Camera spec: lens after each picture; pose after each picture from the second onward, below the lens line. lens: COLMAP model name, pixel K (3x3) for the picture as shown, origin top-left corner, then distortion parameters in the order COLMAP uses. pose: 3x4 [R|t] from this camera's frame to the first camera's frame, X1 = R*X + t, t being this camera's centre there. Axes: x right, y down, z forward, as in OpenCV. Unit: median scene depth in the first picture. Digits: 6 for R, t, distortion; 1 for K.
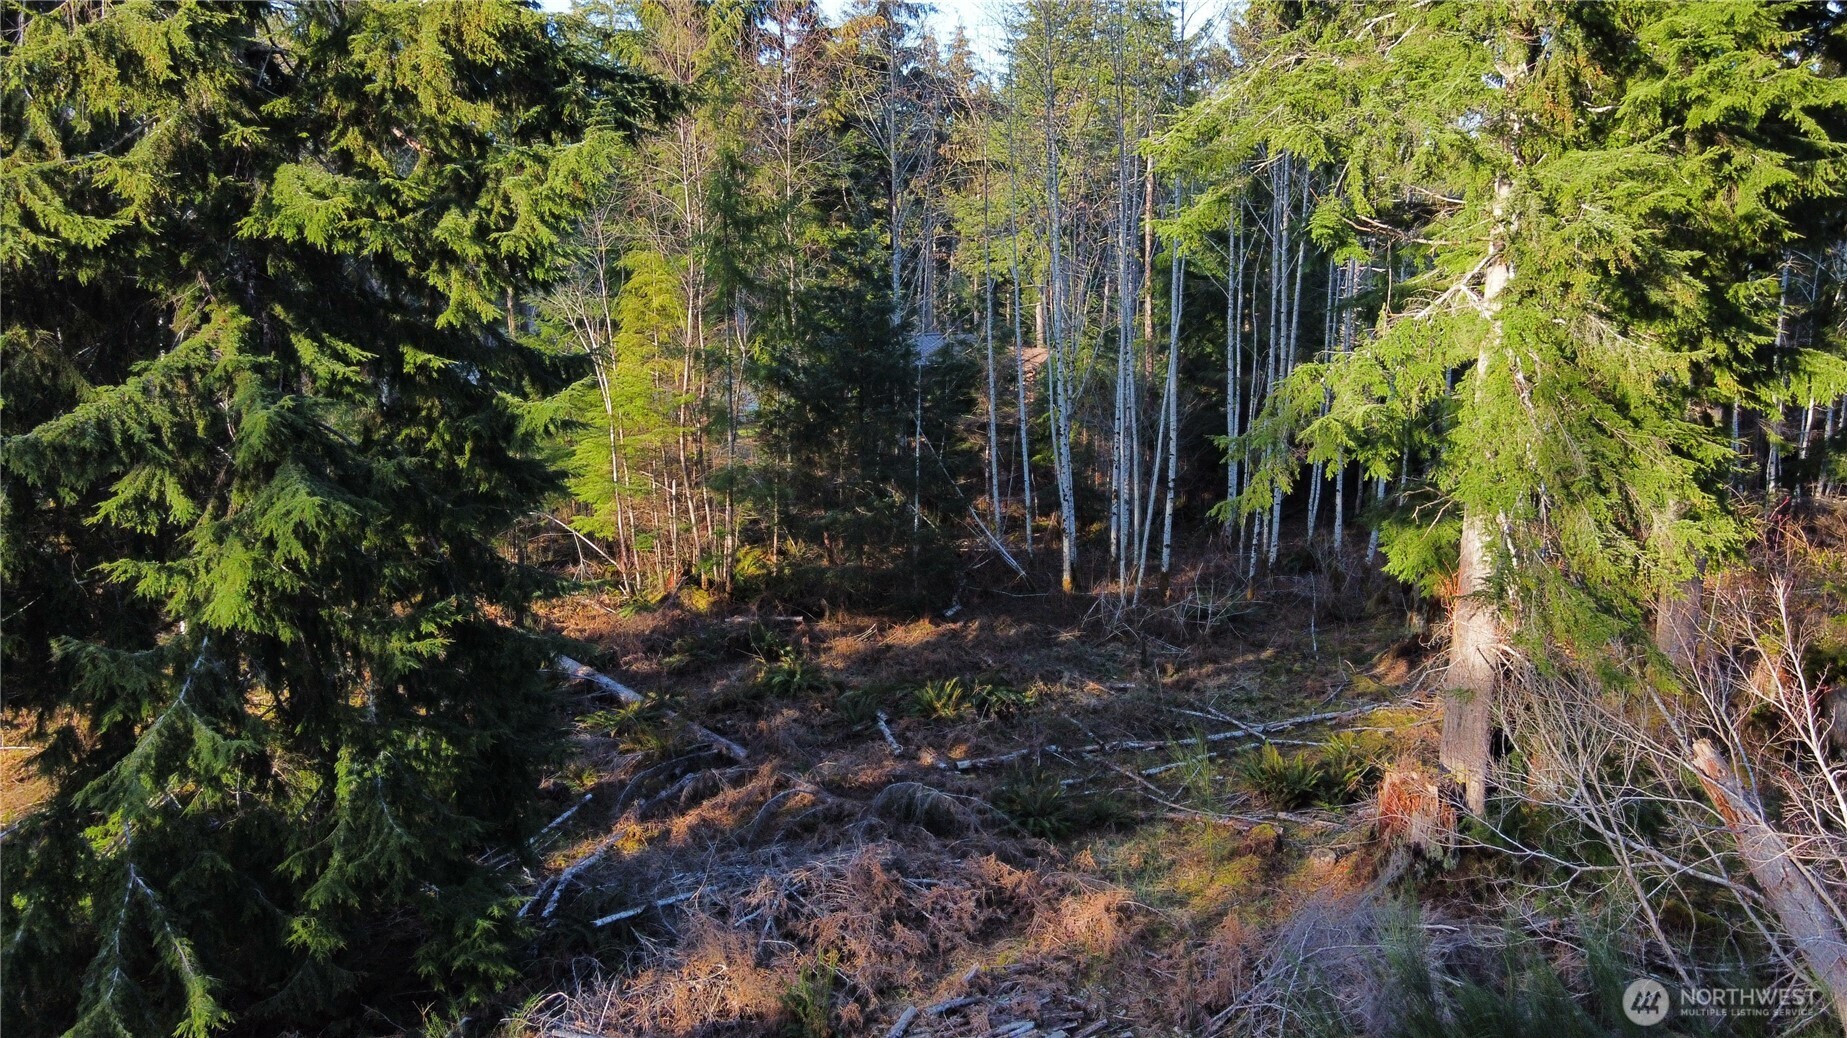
lens RADIAL K [[1416.3, 0, 955.6], [0, 1416.3, 524.8], [0, 0, 1]] dist [-0.003189, 0.001596]
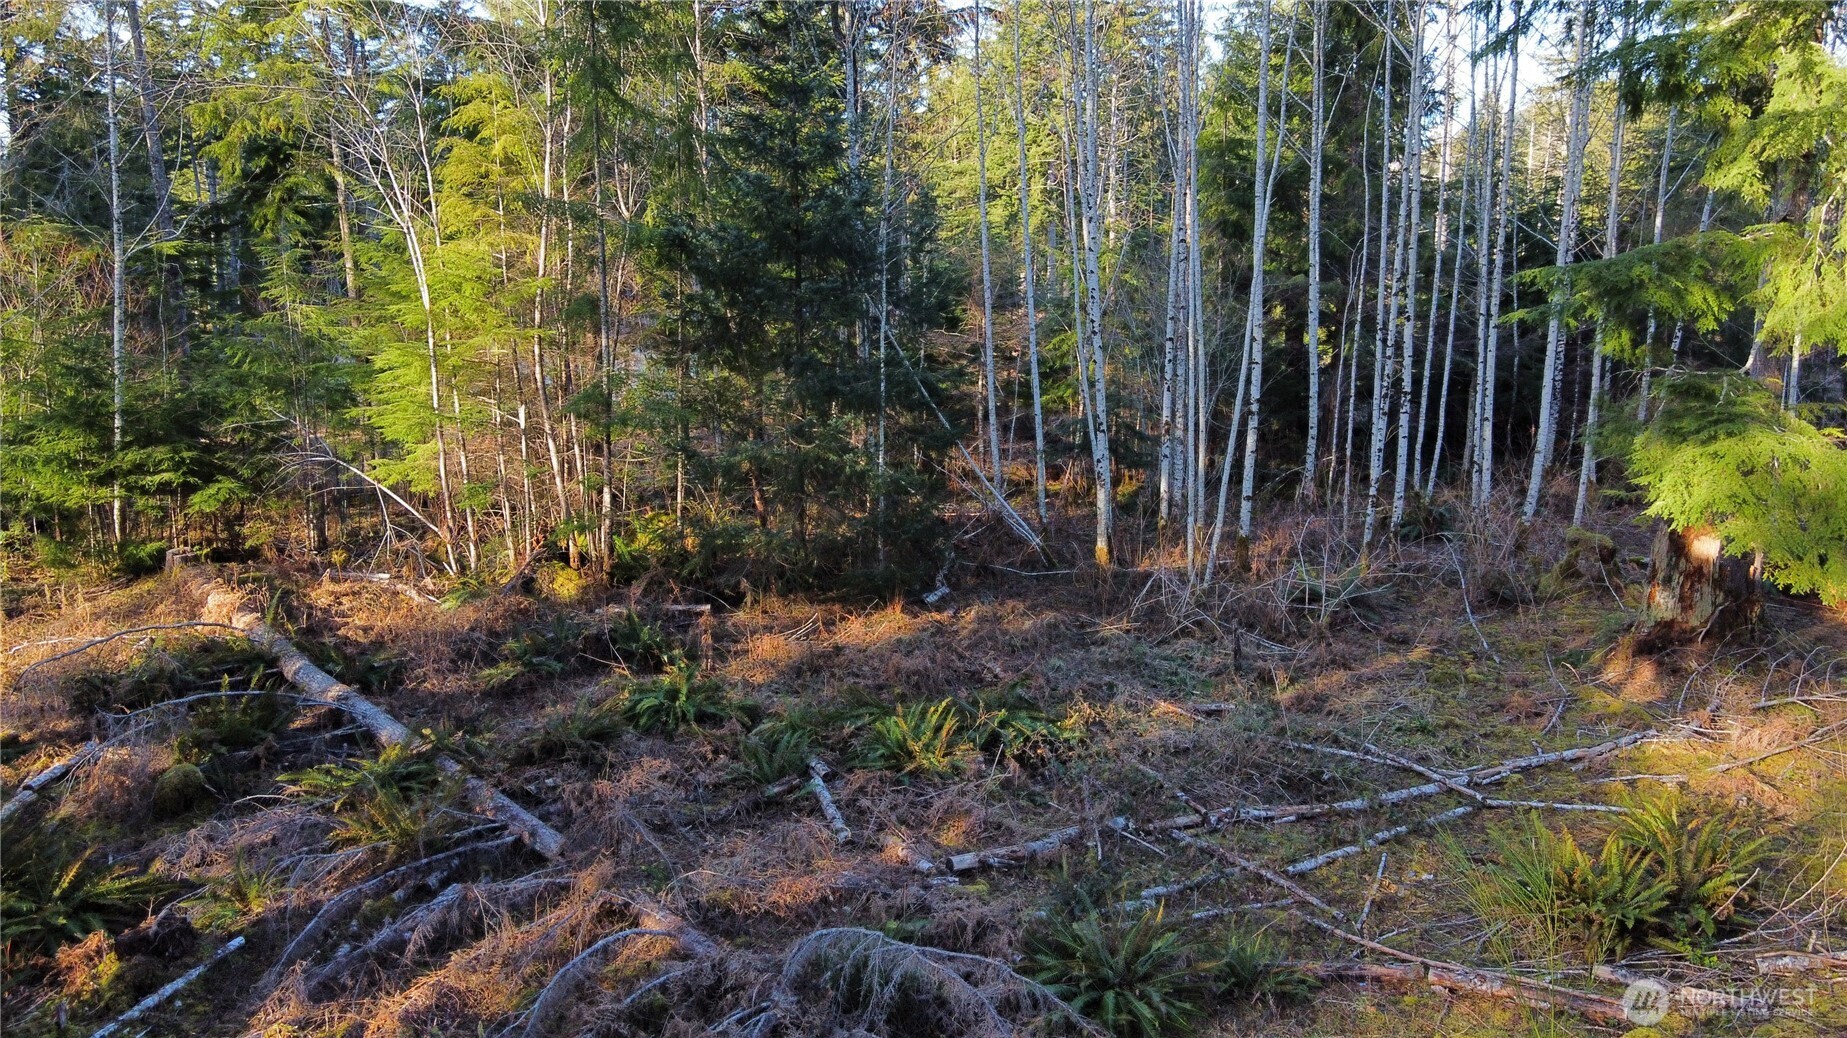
lens RADIAL K [[1416.3, 0, 955.6], [0, 1416.3, 524.8], [0, 0, 1]] dist [-0.003189, 0.001596]
pose [[0.999838, -0.008643, 0.015783, -0.004100], [0.008716, 0.999952, -0.004555, 0.035054], [-0.015743, 0.004691, 0.999865, 0.373223]]
